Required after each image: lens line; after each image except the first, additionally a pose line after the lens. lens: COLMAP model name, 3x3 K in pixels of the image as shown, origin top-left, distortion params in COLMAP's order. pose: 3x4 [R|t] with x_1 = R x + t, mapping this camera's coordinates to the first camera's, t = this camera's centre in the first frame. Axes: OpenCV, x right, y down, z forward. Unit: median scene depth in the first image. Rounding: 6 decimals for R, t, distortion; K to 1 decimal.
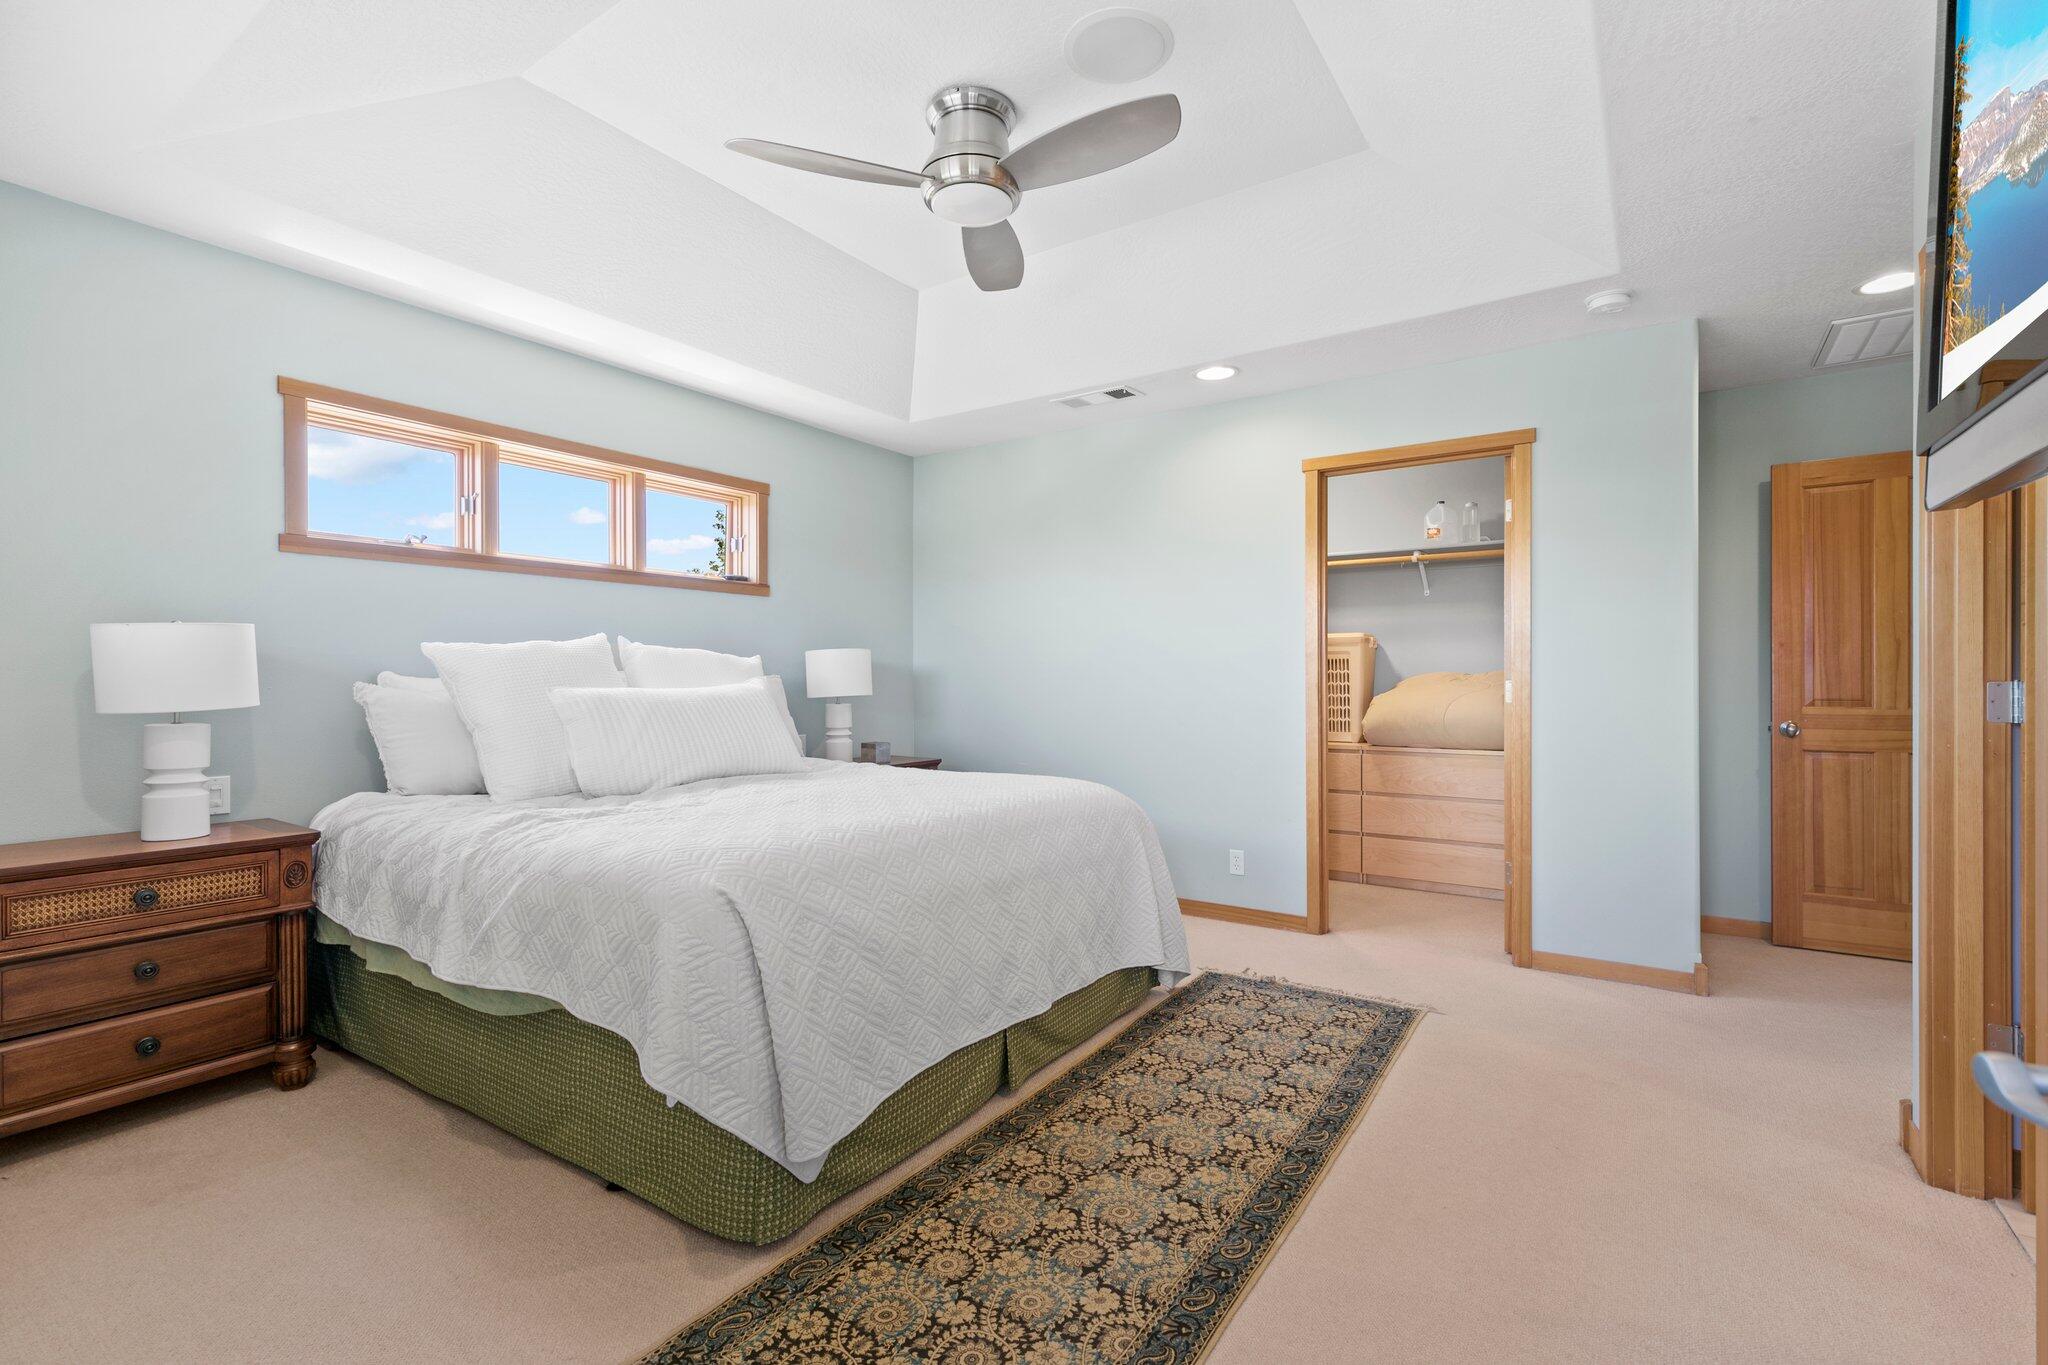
lens RADIAL K [[912.9, 0, 1034.3], [0, 912.9, 683.2], [0, 0, 1]] dist [0.008673, -0.002988]
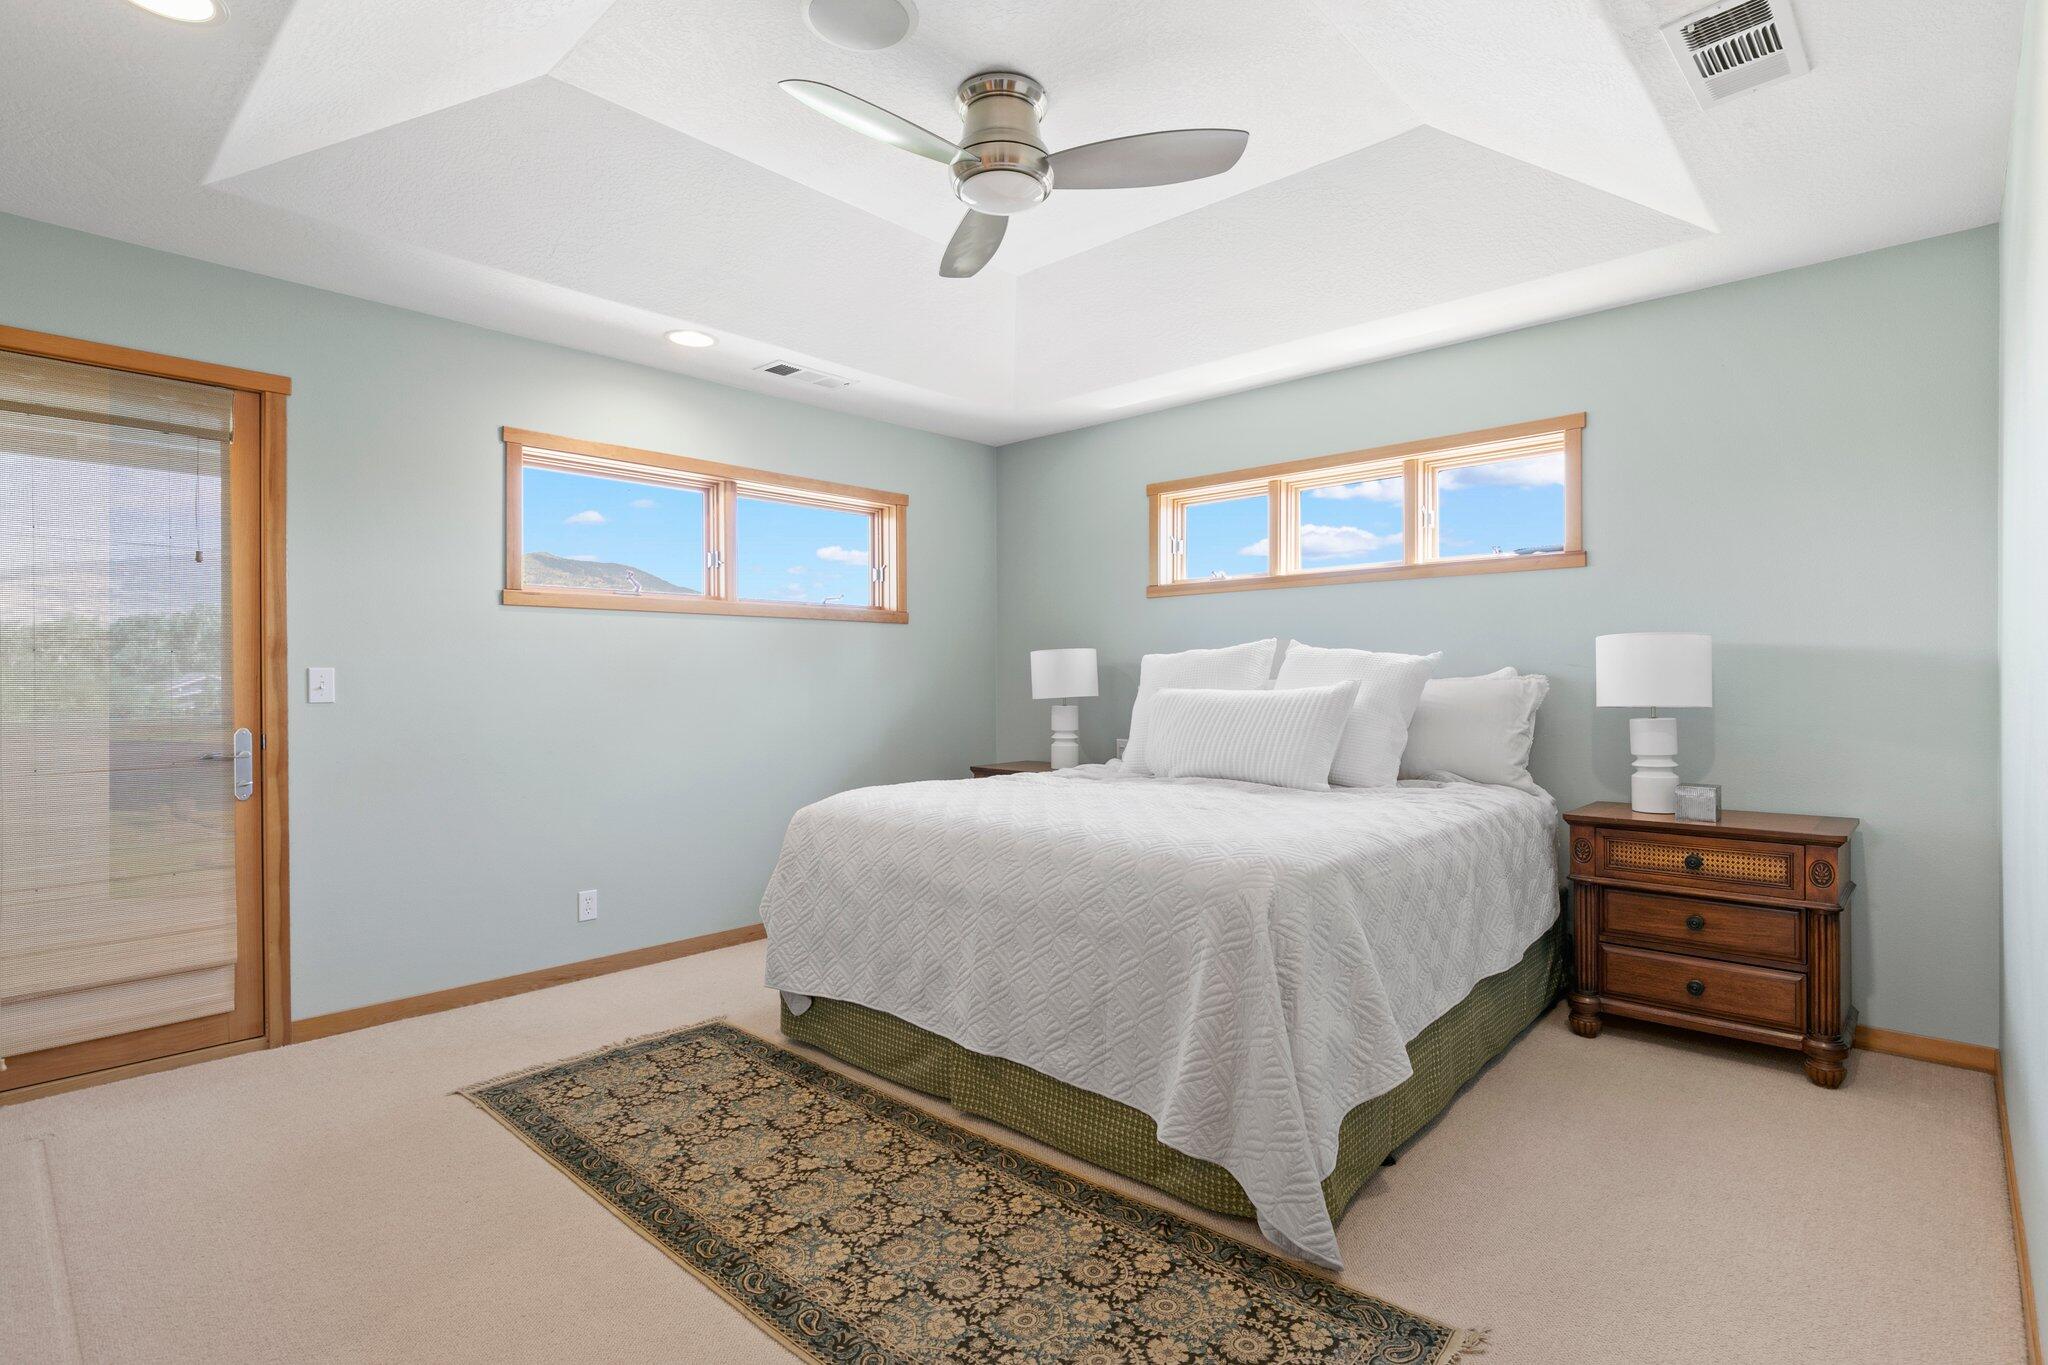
lens RADIAL K [[984.1, 0, 1033.1], [0, 984.1, 680.1], [0, 0, 1]] dist [-0.002909, -0.001769]
pose [[-0.143783, 0.003711, -0.989602, 1.013355], [0.000636, 0.999993, 0.003657, -0.013850], [0.989609, -0.000104, -0.143785, 1.252191]]
